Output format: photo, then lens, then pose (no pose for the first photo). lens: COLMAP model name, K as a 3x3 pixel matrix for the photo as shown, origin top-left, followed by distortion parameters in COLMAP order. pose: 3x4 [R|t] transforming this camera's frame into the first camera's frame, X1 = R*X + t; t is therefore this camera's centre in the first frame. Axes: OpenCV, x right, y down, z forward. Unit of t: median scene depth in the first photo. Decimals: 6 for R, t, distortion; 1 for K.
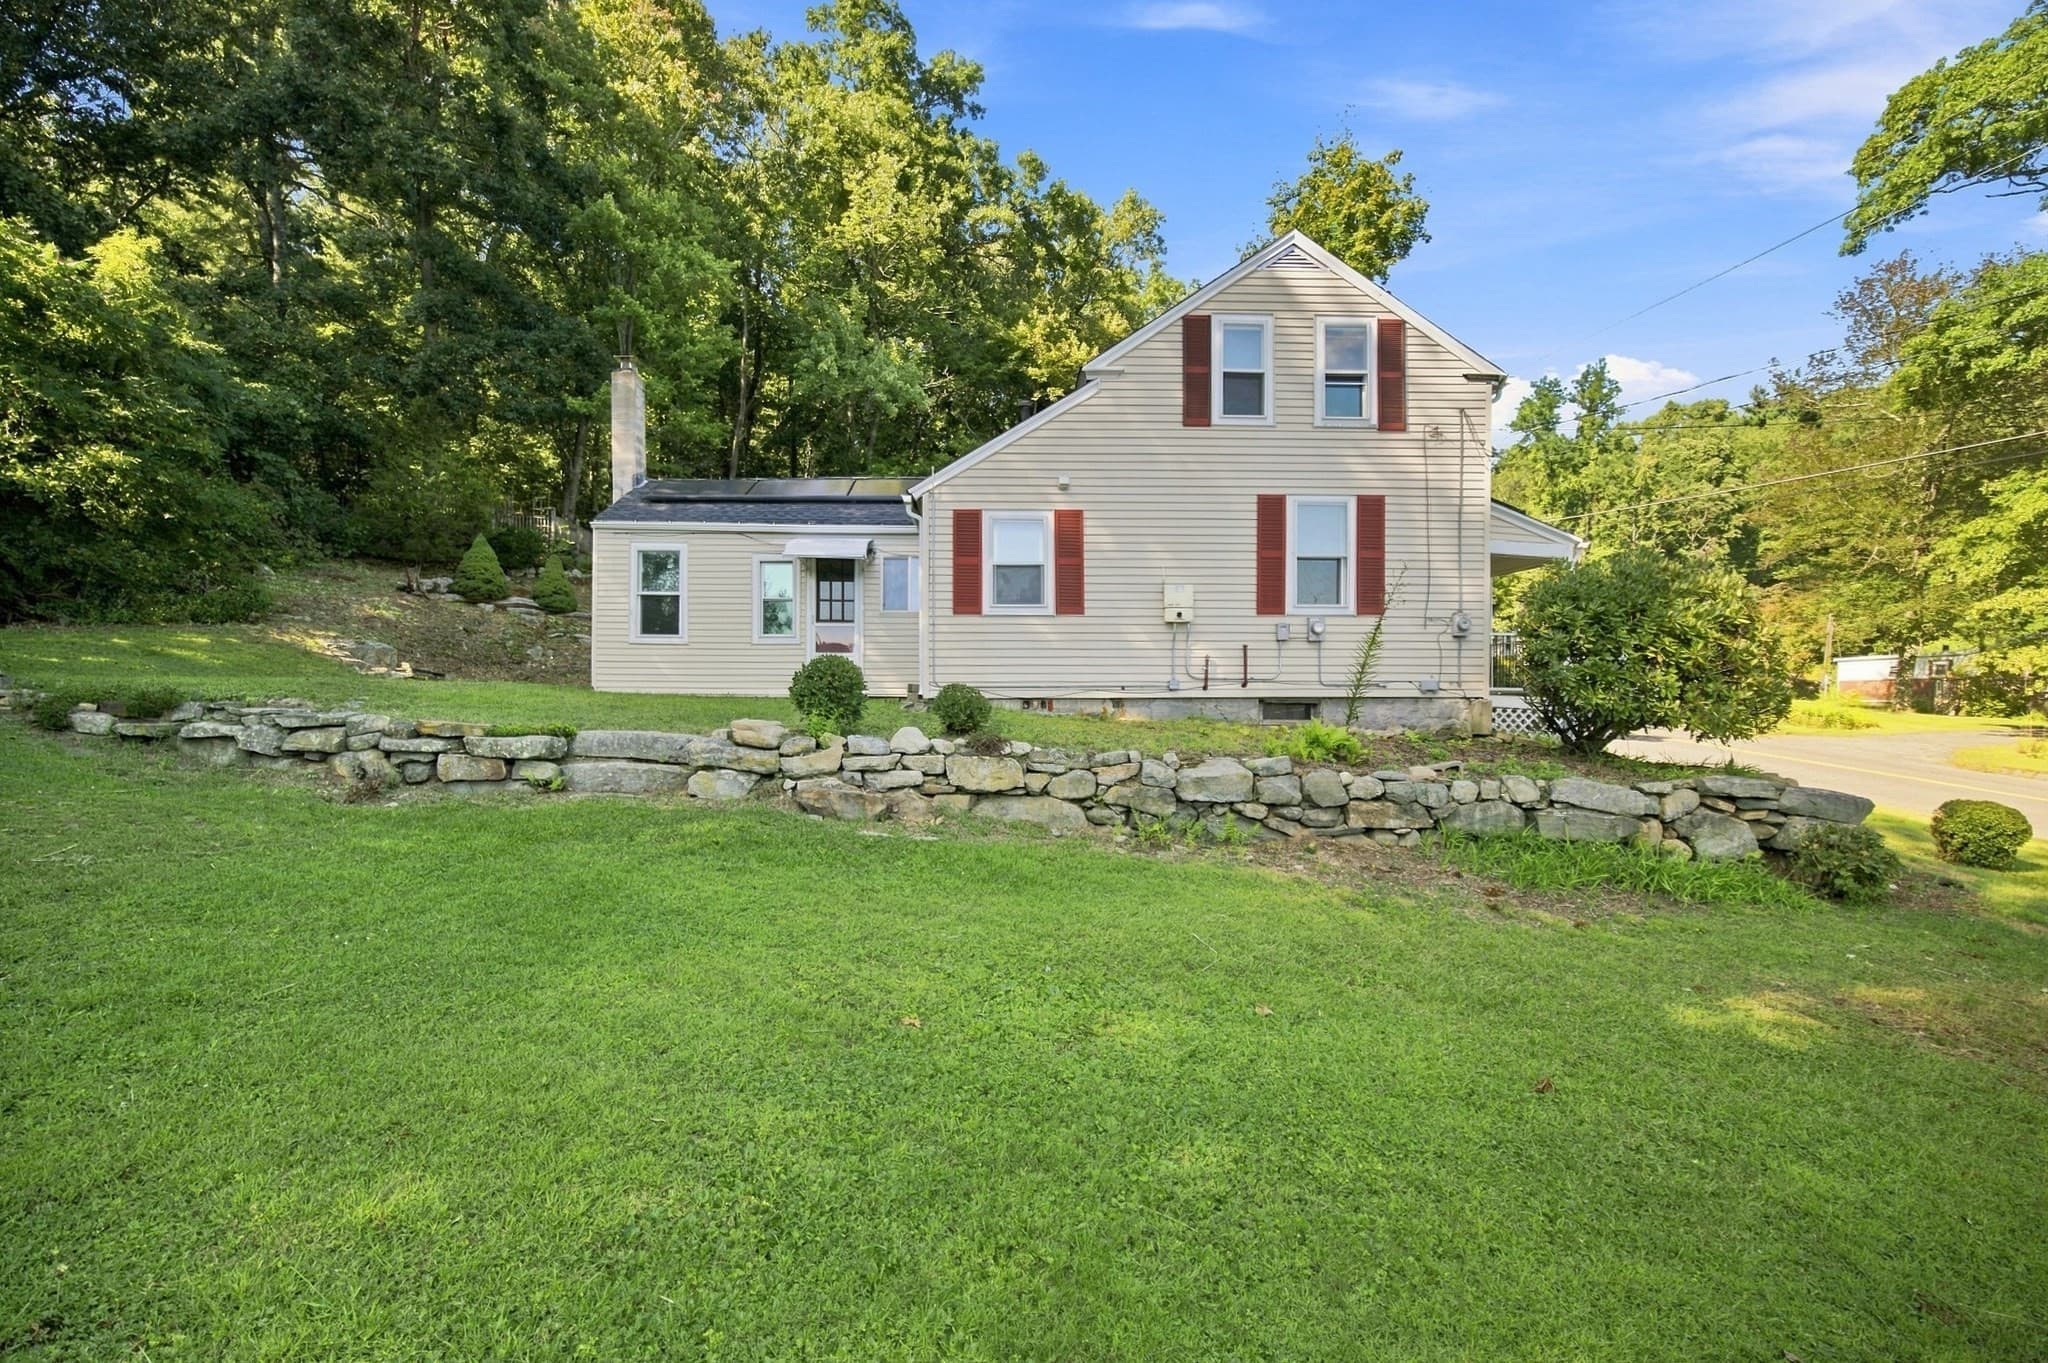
lens RADIAL K [[979.3, 0, 1023.4], [0, 979.3, 712.2], [0, 0, 1]] dist [-0.038643, -0.000036]
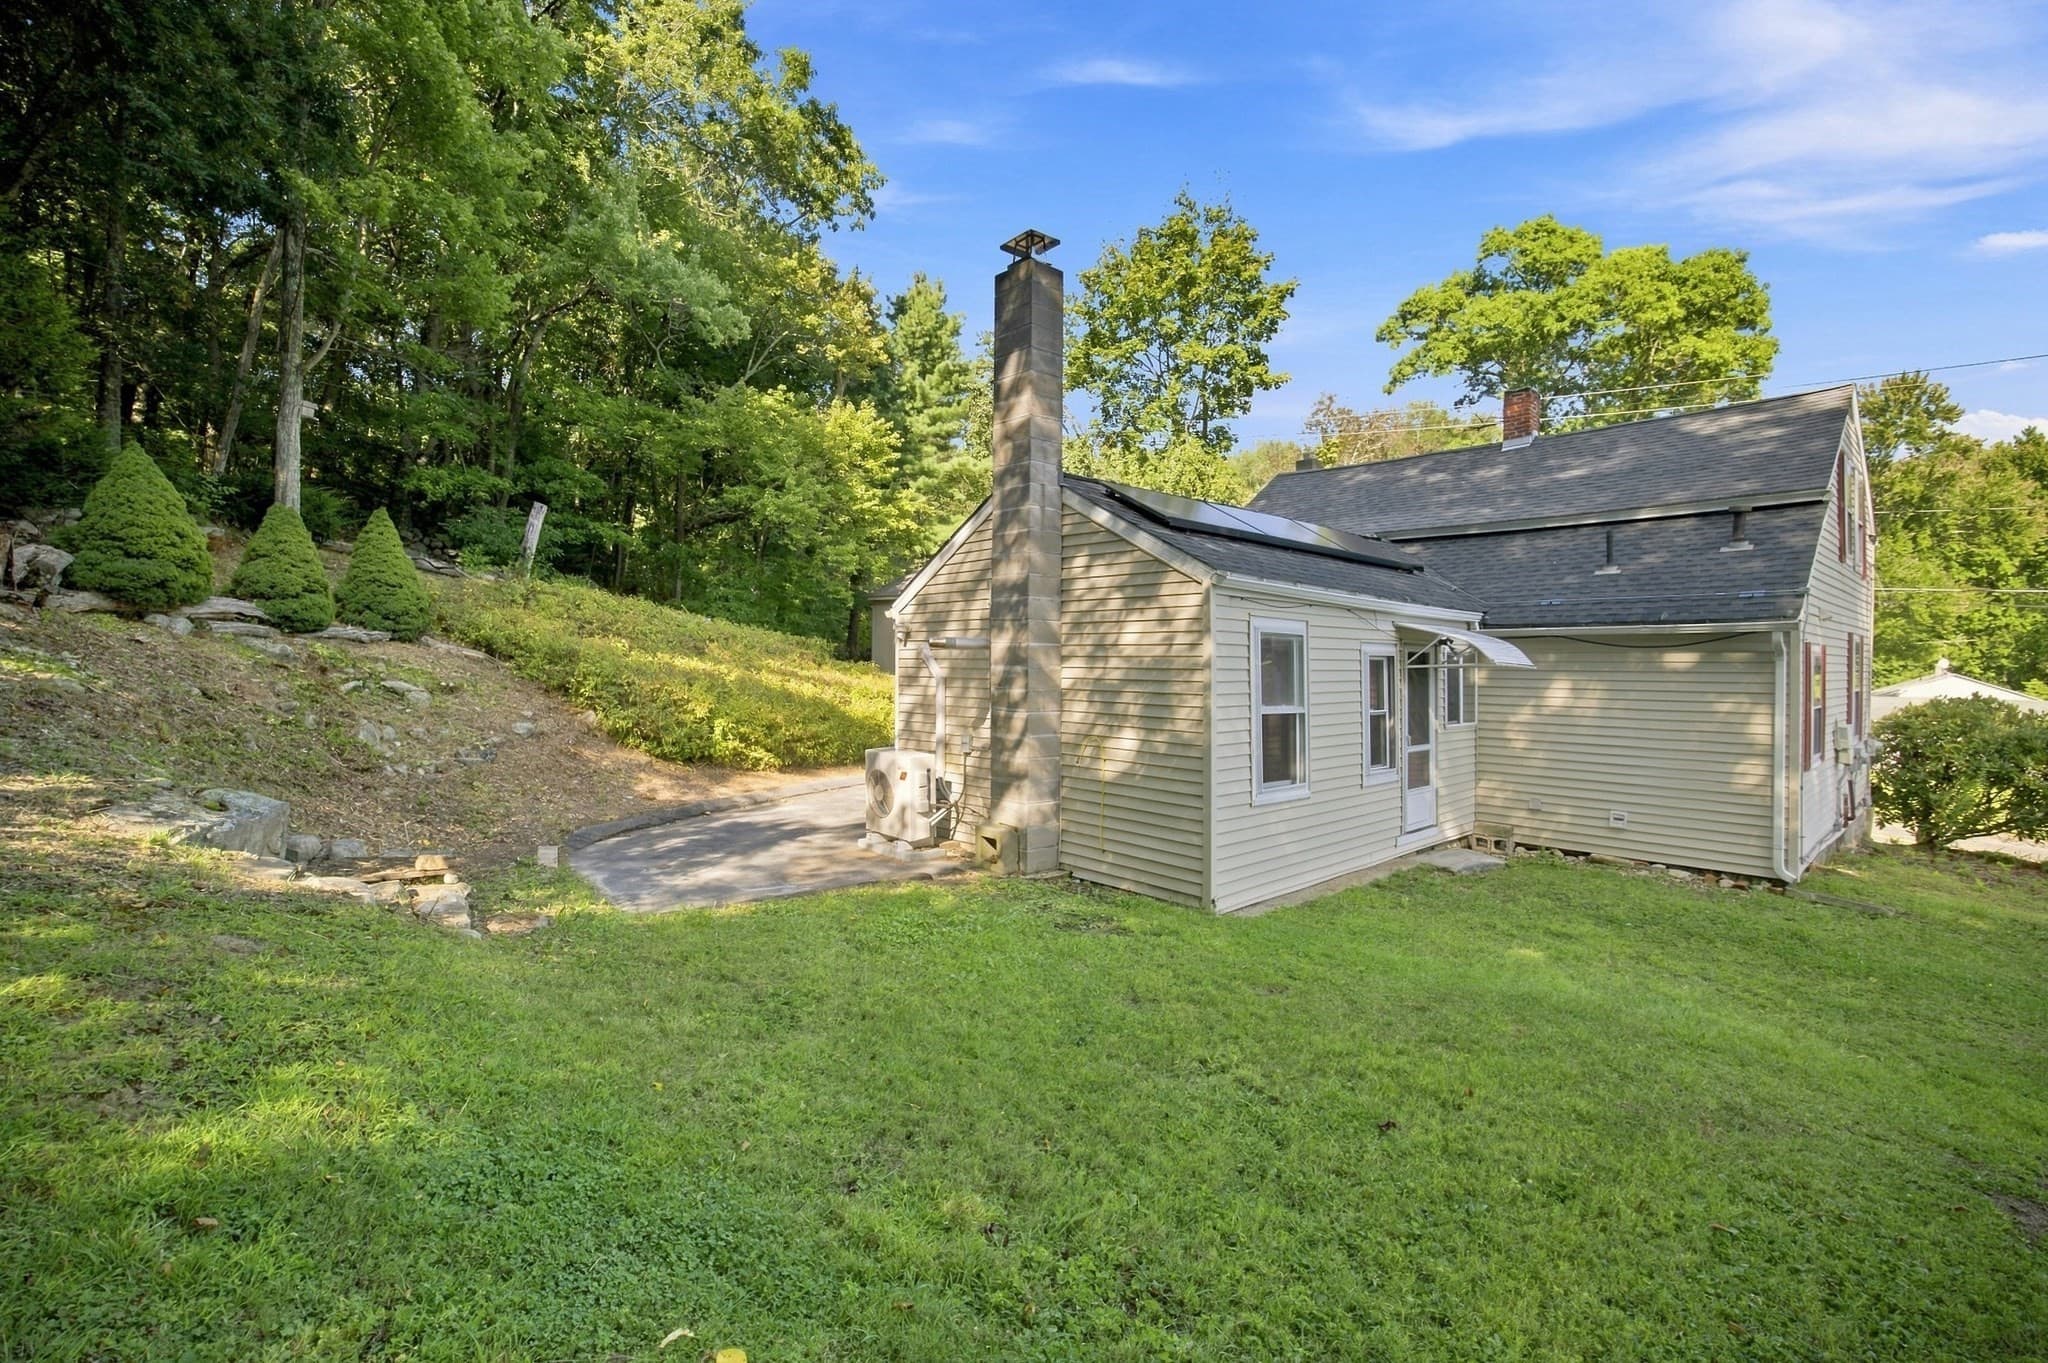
lens RADIAL K [[896.6, 0, 1019.2], [0, 896.6, 641.9], [0, 0, 1]] dist [-0.000833, 0.000090]
pose [[0.739808, 0.016404, 0.672618, -1.031837], [-0.011508, 0.999865, -0.011728, -0.191184], [-0.672720, 0.000936, 0.739897, 0.880582]]
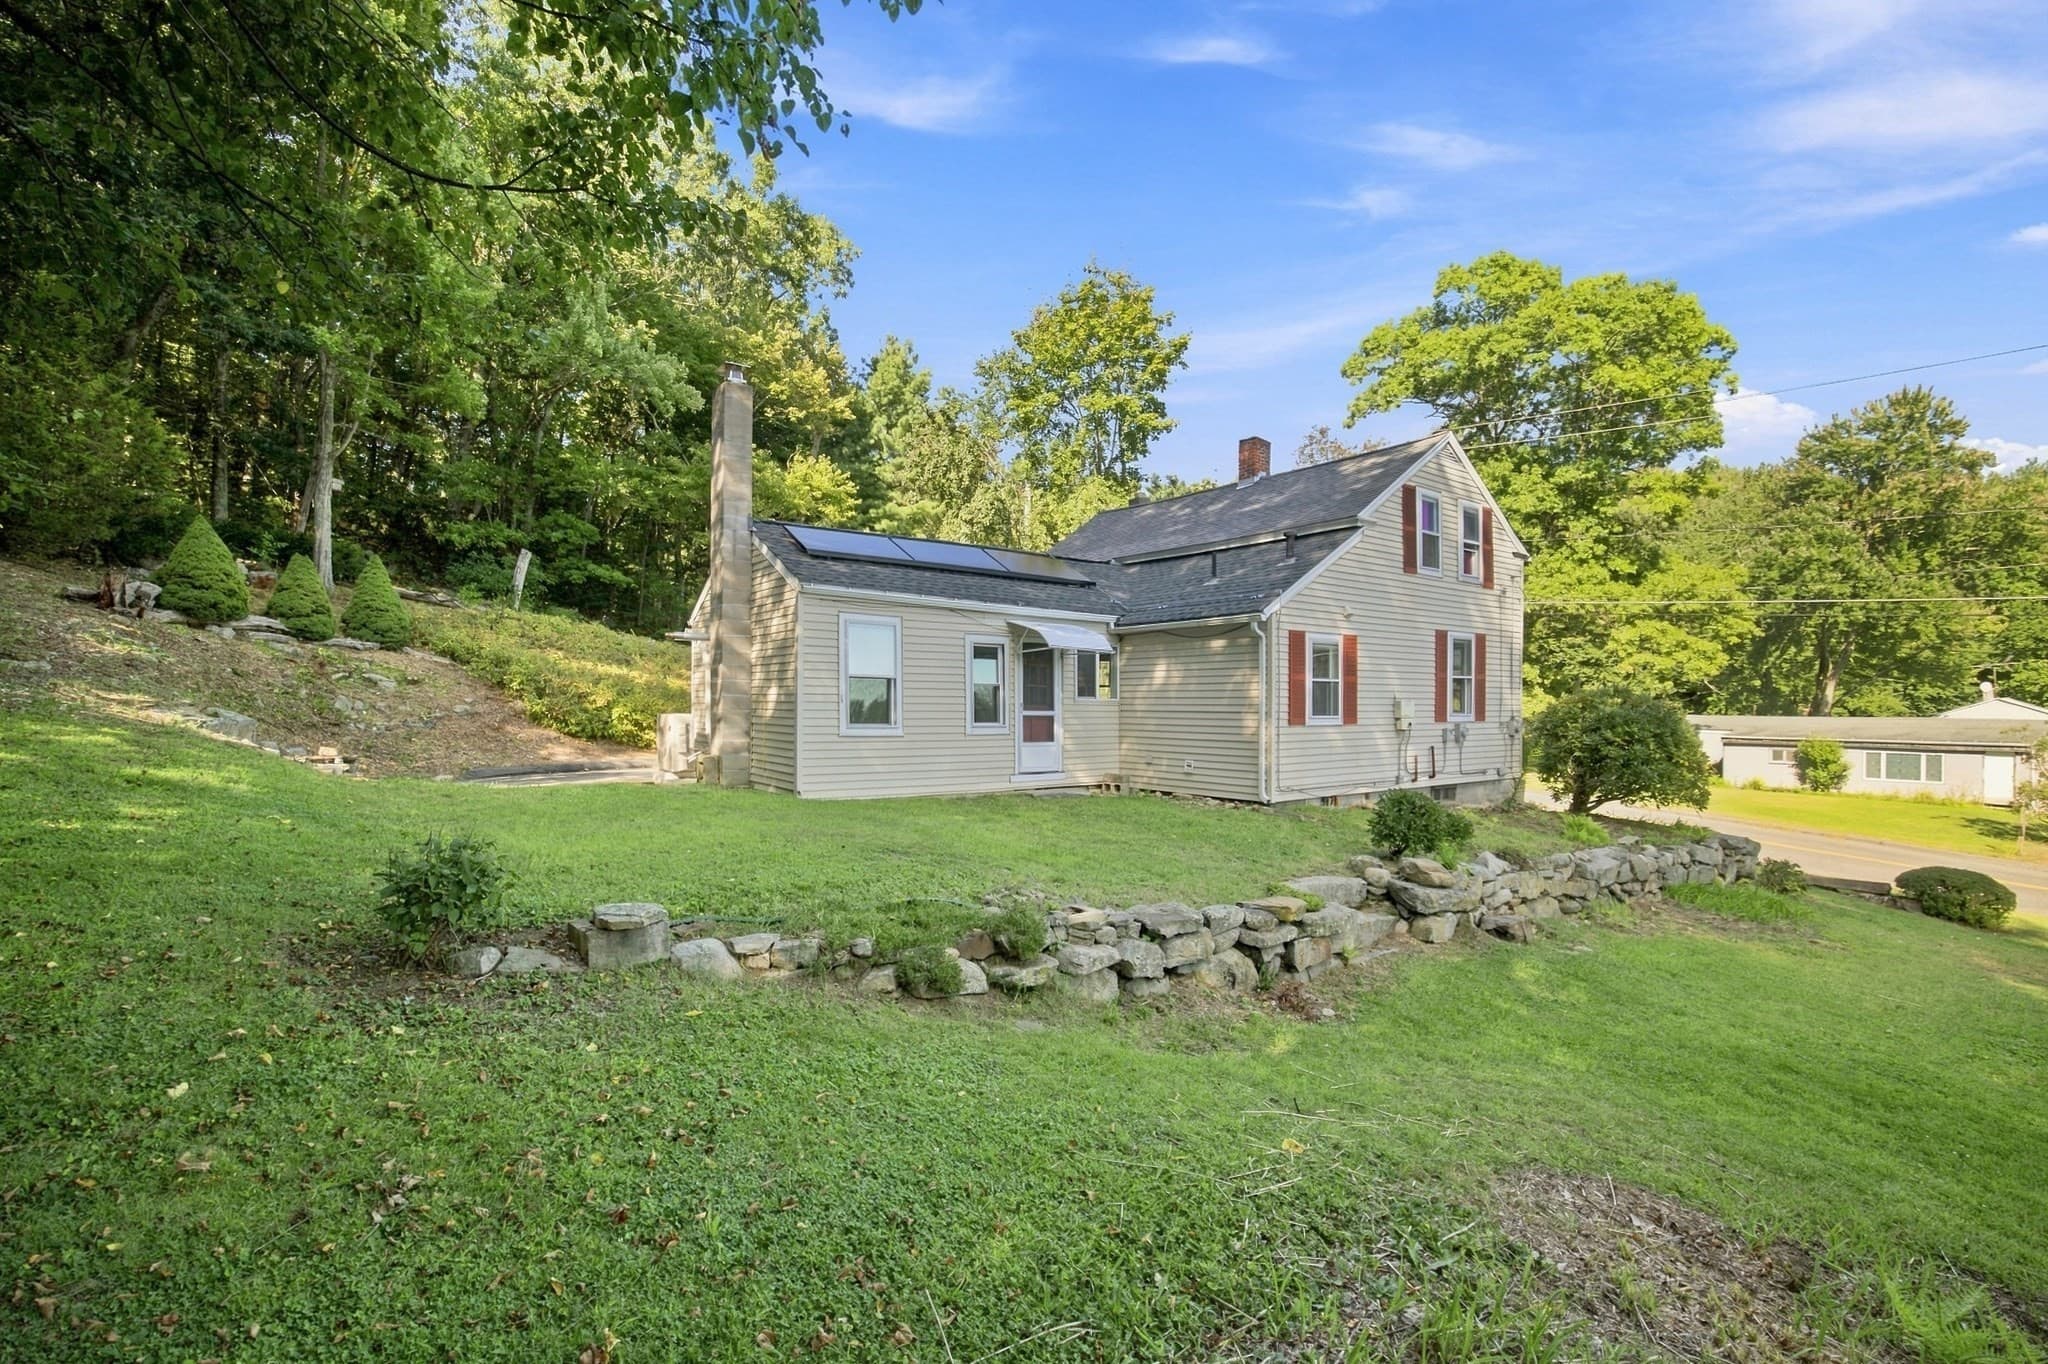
lens RADIAL K [[925.7, 0, 1024.0], [0, 925.7, 682.0], [0, 0, 1]] dist [-0.003140, -0.000107]
pose [[0.803683, 0.012898, 0.594918, -0.929449], [-0.005965, 0.999889, -0.013620, -0.132088], [-0.595028, 0.007398, 0.803671, 0.334487]]
